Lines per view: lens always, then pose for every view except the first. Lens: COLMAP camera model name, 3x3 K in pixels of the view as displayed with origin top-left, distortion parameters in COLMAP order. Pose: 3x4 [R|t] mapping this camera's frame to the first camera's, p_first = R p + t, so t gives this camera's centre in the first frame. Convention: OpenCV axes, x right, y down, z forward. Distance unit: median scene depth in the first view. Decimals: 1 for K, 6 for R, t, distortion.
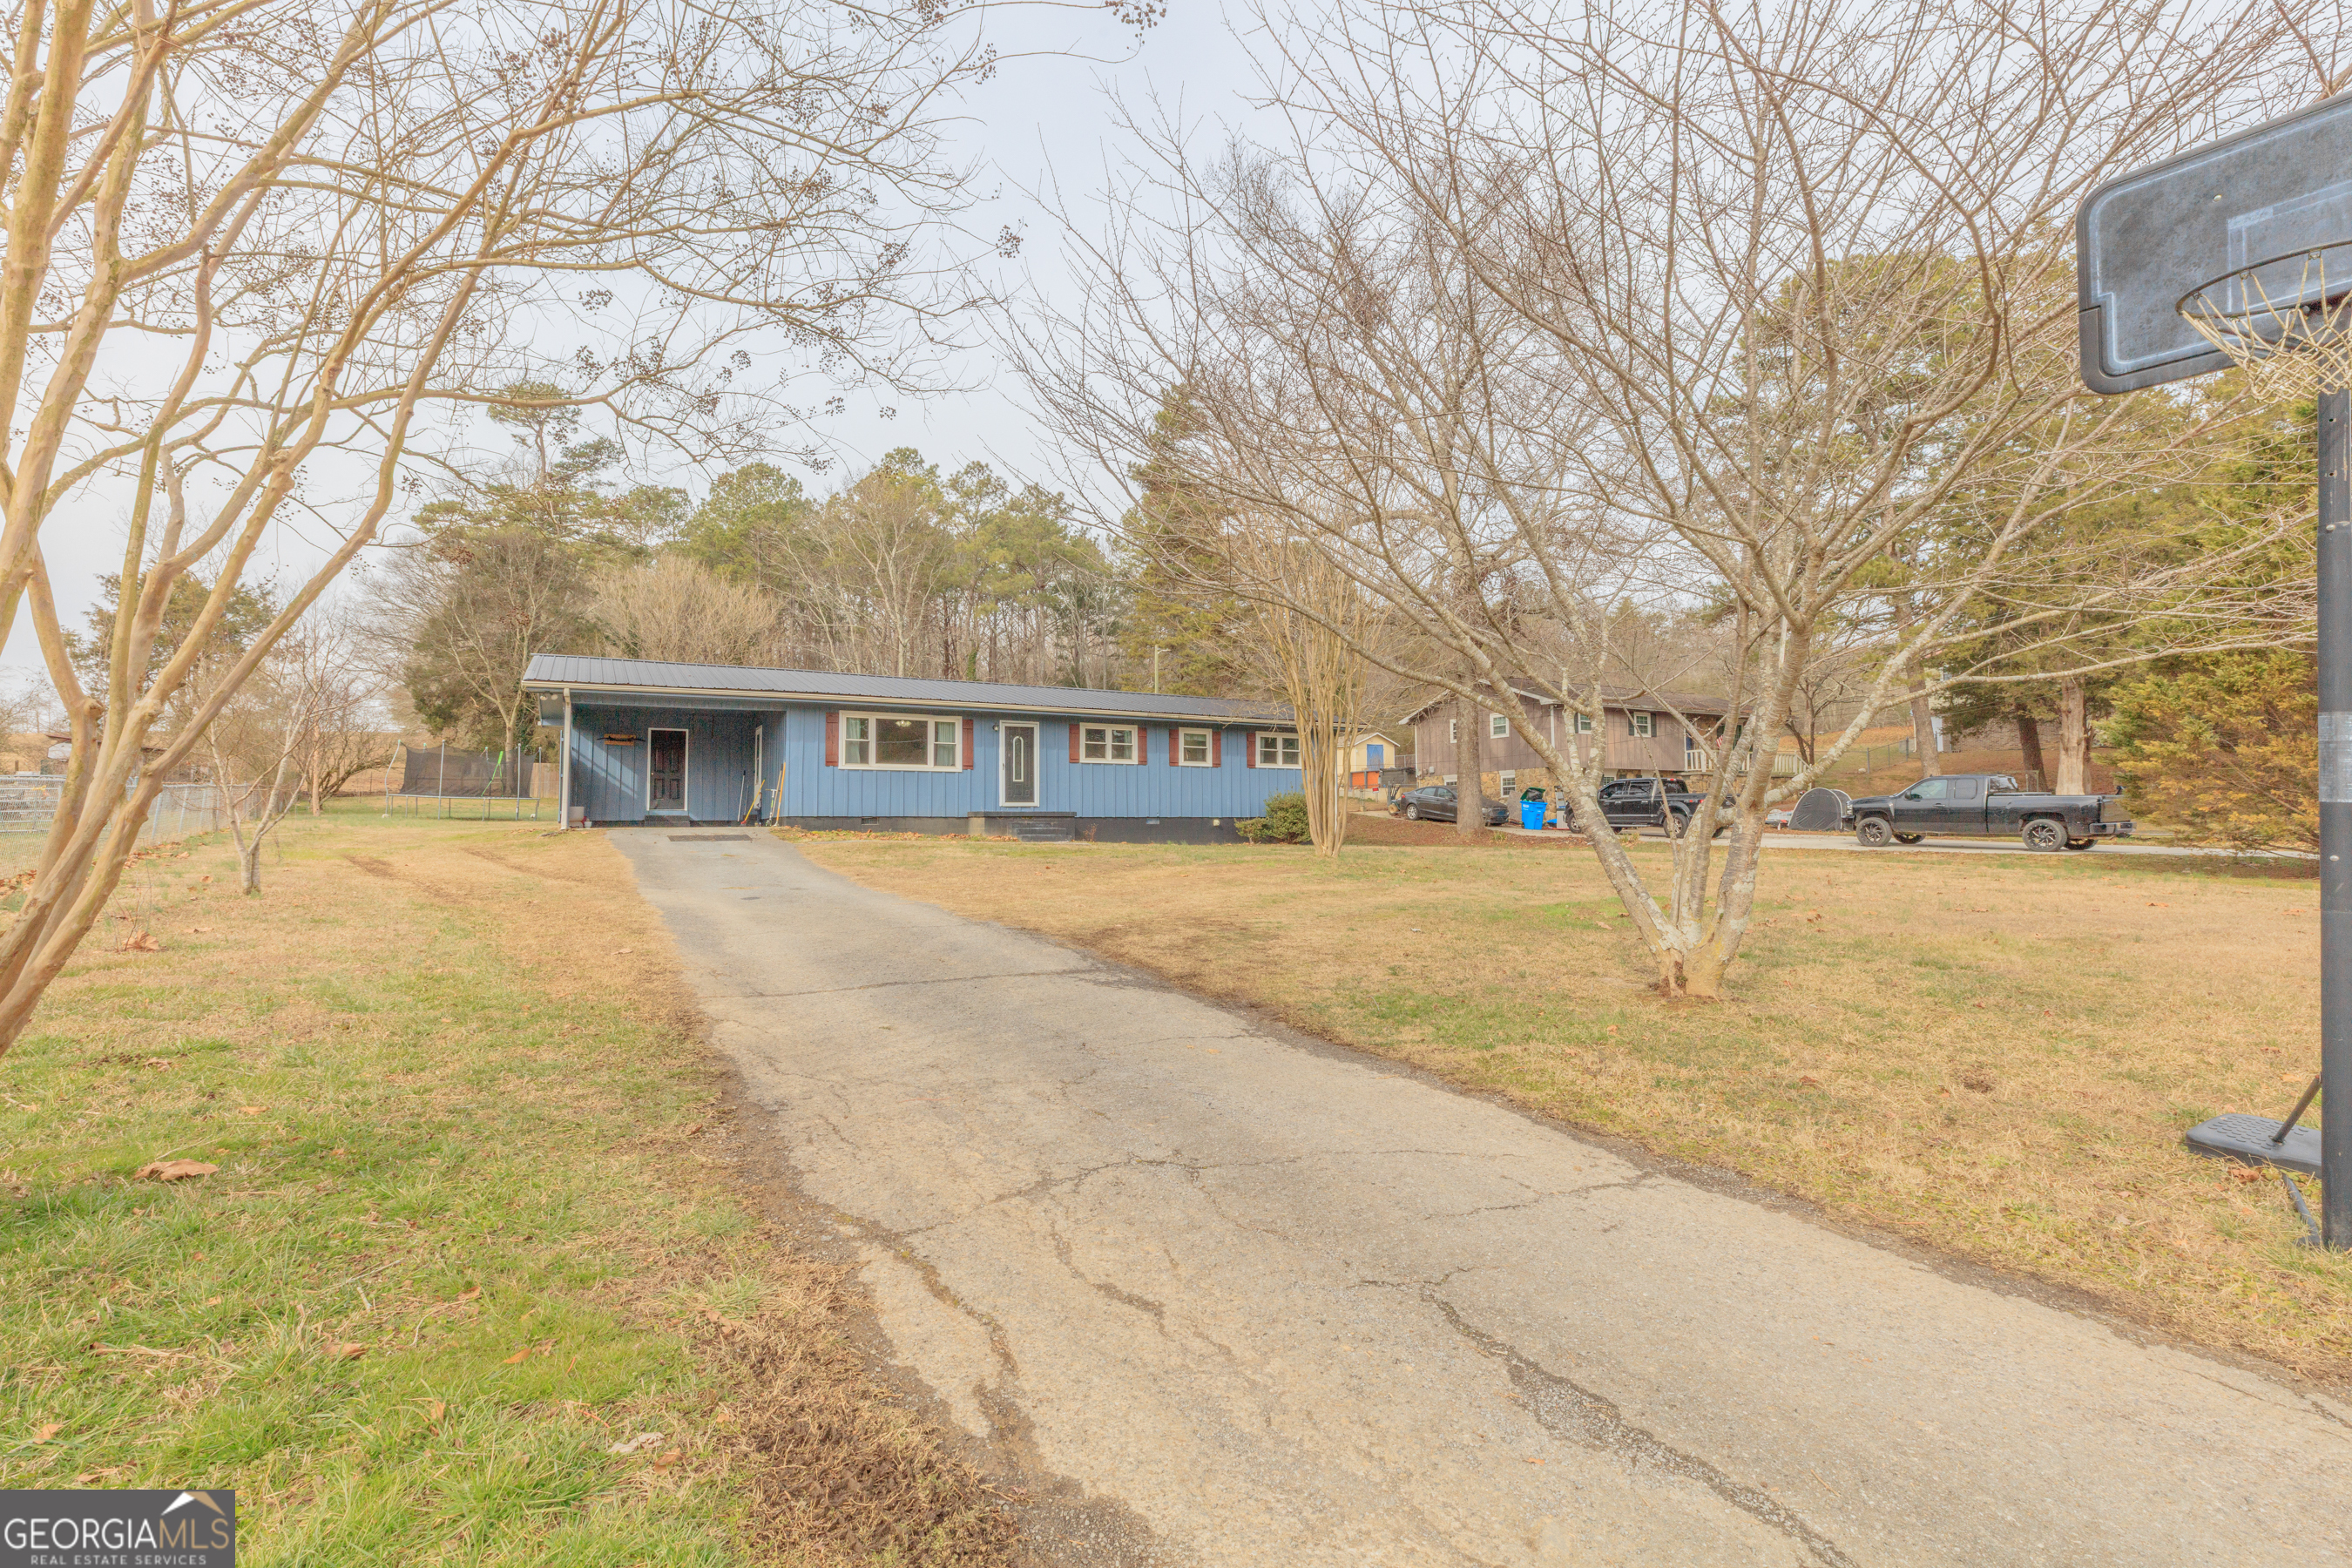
lens RADIAL K [[1047.8, 0, 1181.2], [0, 1047.8, 768.6], [0, 0, 1]] dist [0.003719, -0.000064]
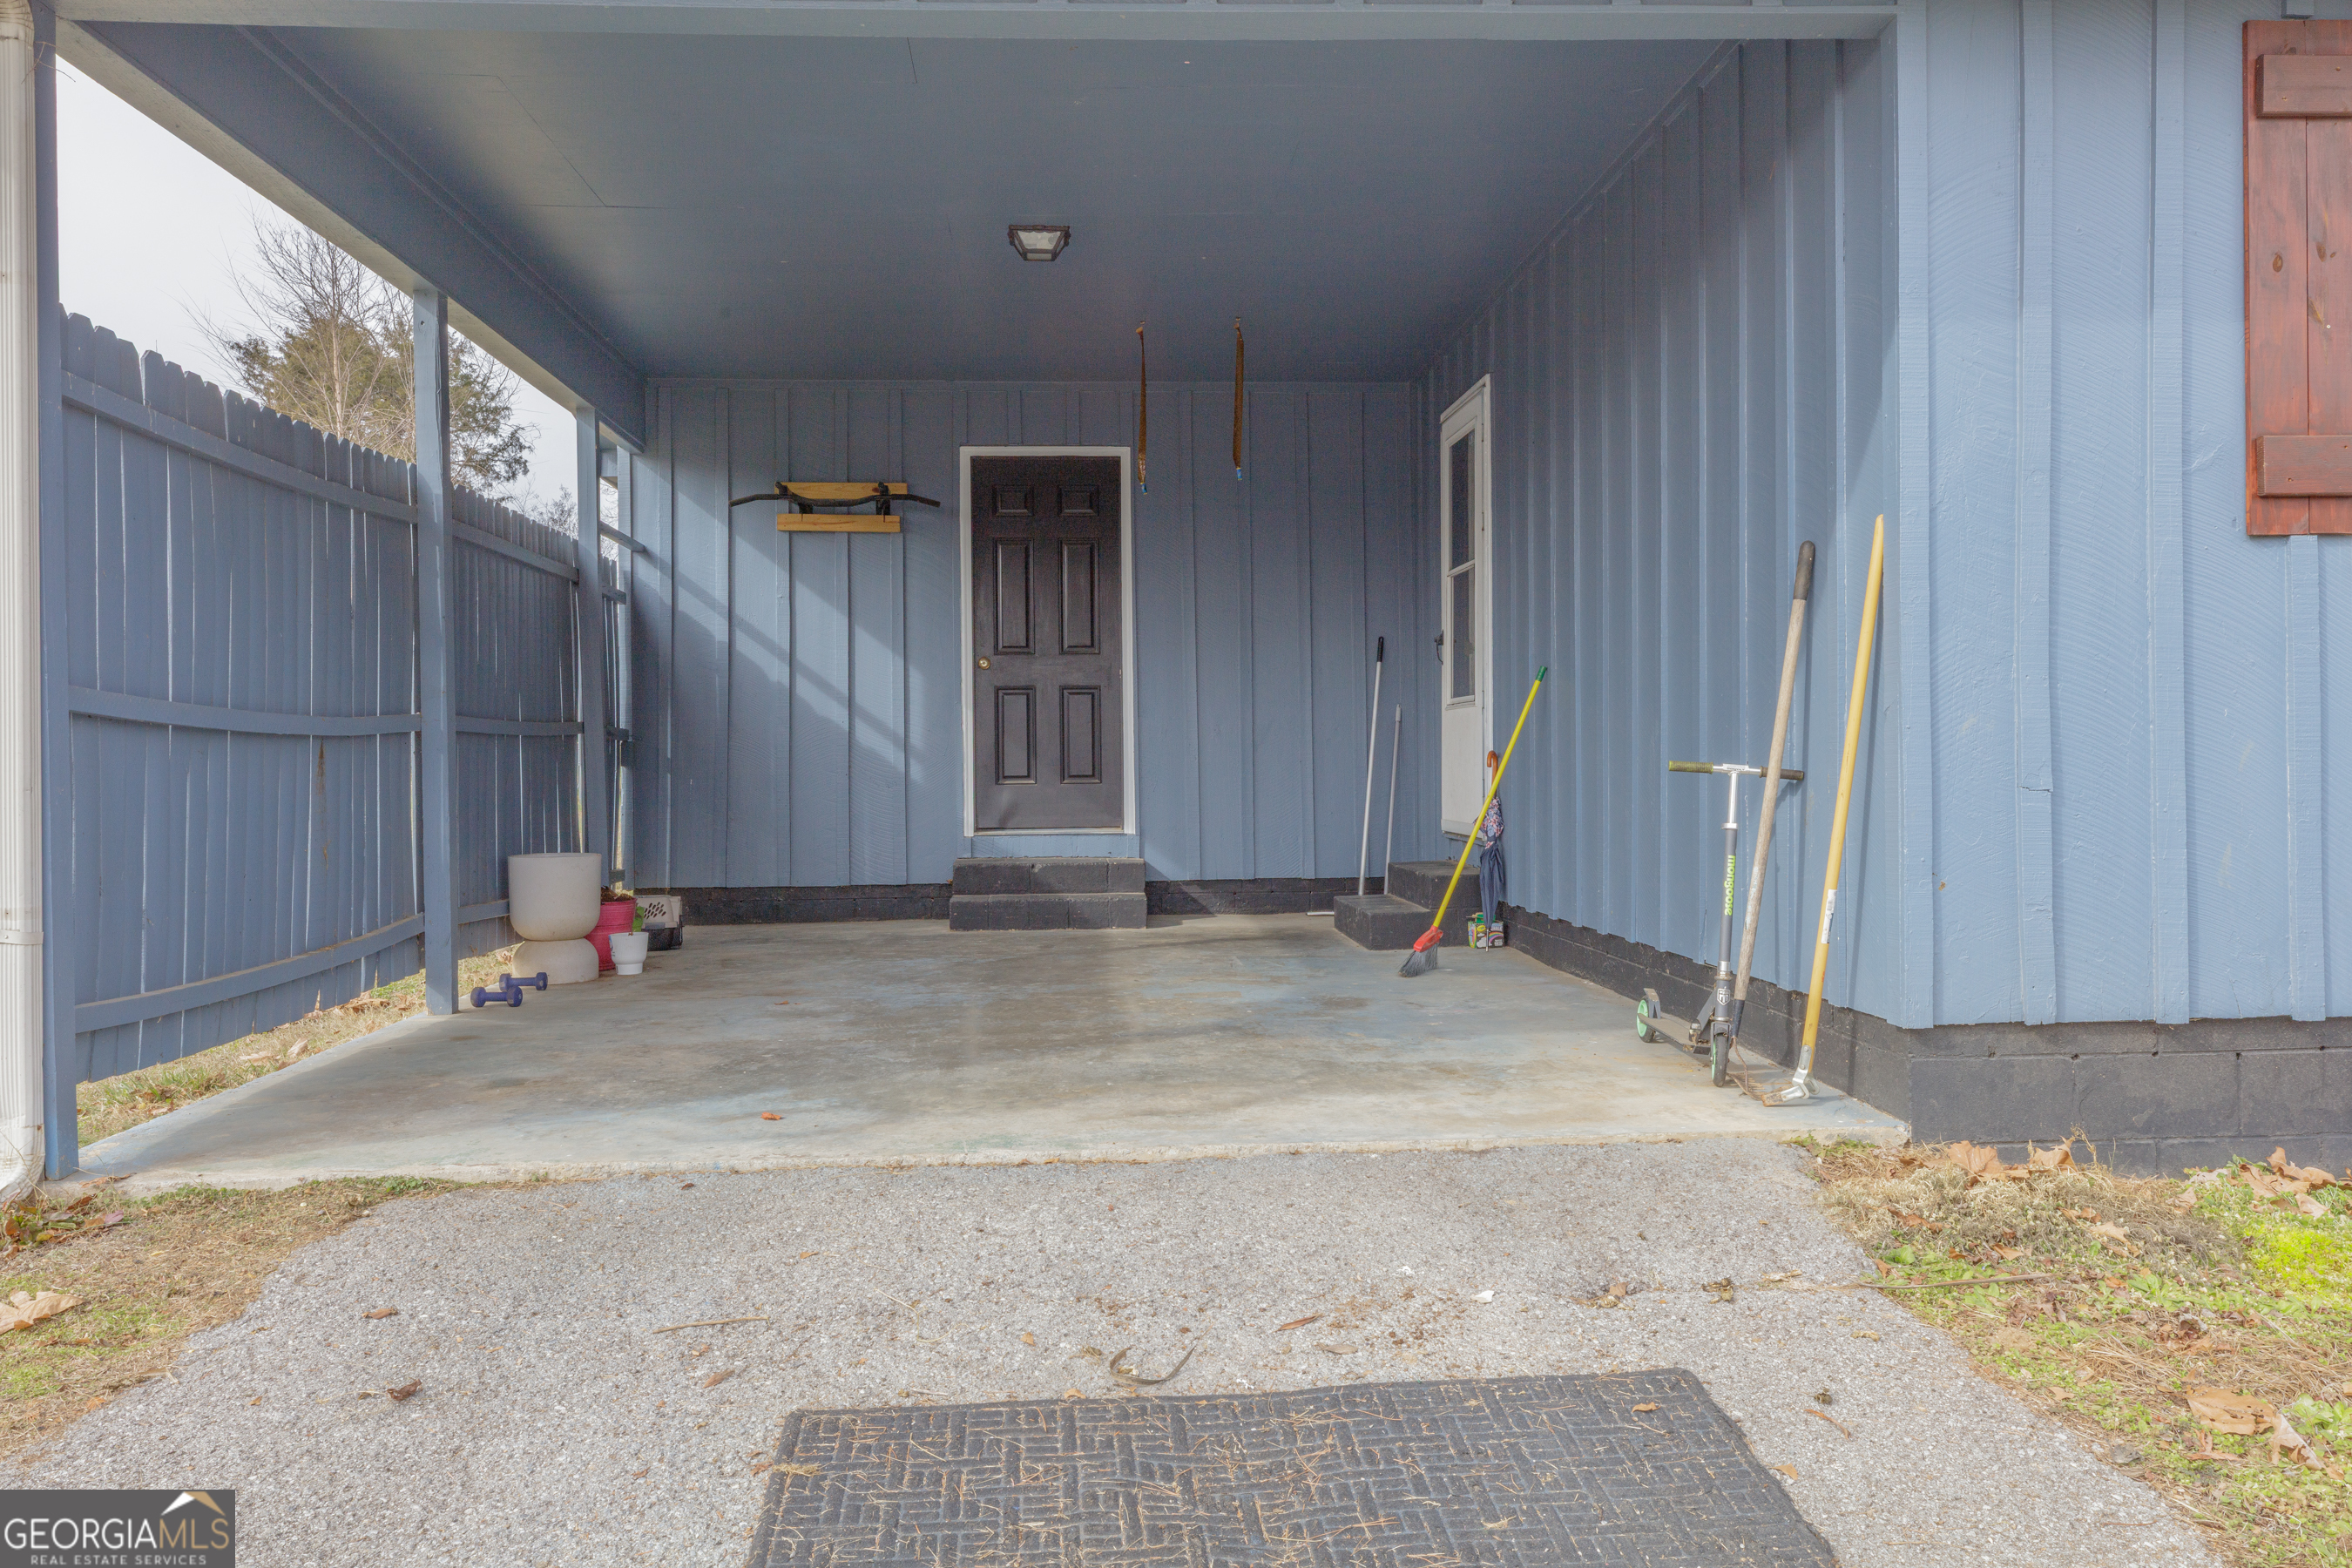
lens RADIAL K [[1721.3, 0, 1176.0], [0, 1721.3, 784.0], [0, 0, 1]] dist [0.021907, -0.000941]
pose [[0.901135, 0.002638, -0.433532, -0.307479], [0.031365, 0.996964, 0.071261, 0.005212], [0.432403, -0.077813, 0.898316, 0.678956]]
